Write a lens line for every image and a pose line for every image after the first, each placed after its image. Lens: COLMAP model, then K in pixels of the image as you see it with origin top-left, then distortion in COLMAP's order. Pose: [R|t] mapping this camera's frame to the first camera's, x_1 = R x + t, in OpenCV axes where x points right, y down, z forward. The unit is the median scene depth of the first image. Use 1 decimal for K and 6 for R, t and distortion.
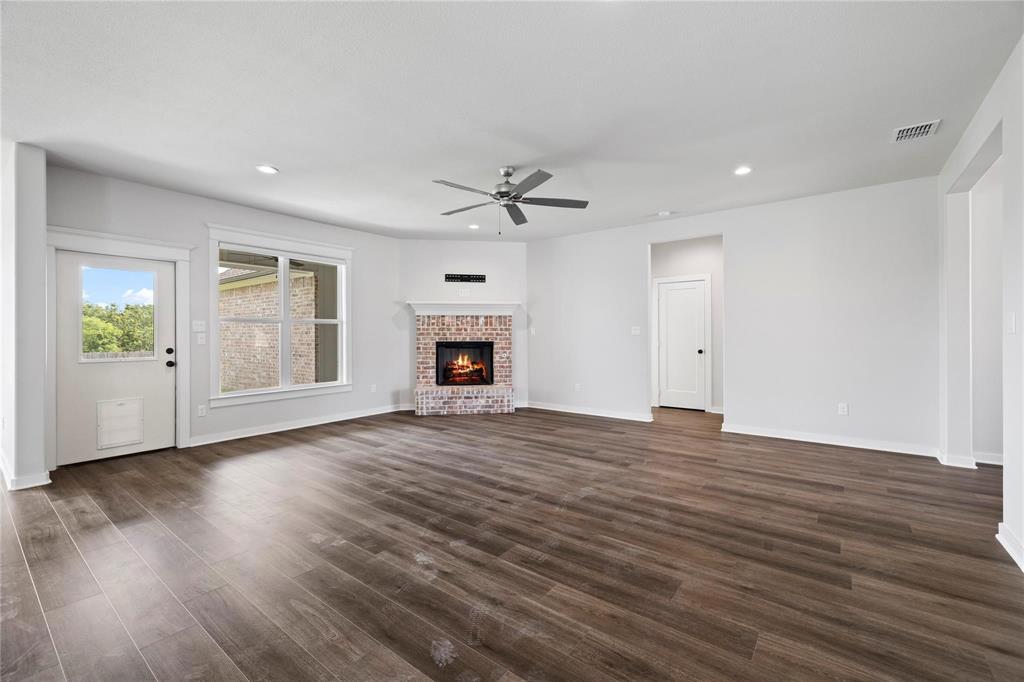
lens RADIAL K [[433.6, 0, 509.8], [0, 433.6, 333.1], [0, 0, 1]] dist [0.000928, -0.000161]
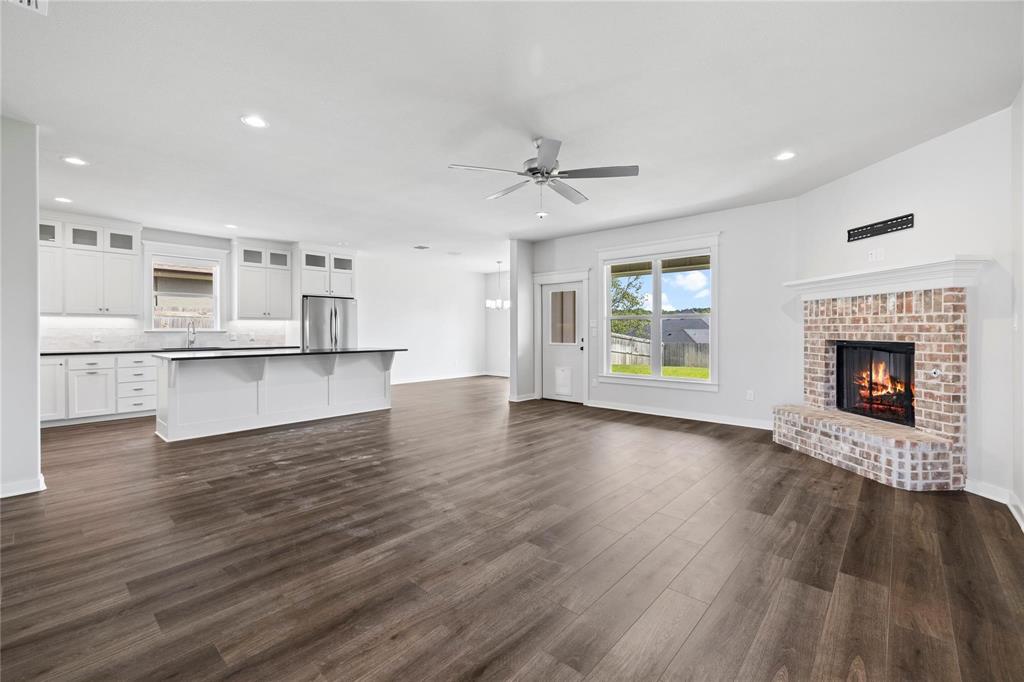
lens RADIAL K [[433.6, 0, 509.8], [0, 433.6, 333.1], [0, 0, 1]] dist [0.000928, -0.000161]
pose [[-0.075695, 0.009967, -0.997081, 0.536631], [0.005158, 0.999941, 0.009604, 0.000972], [0.997118, -0.004416, -0.075742, 0.613870]]
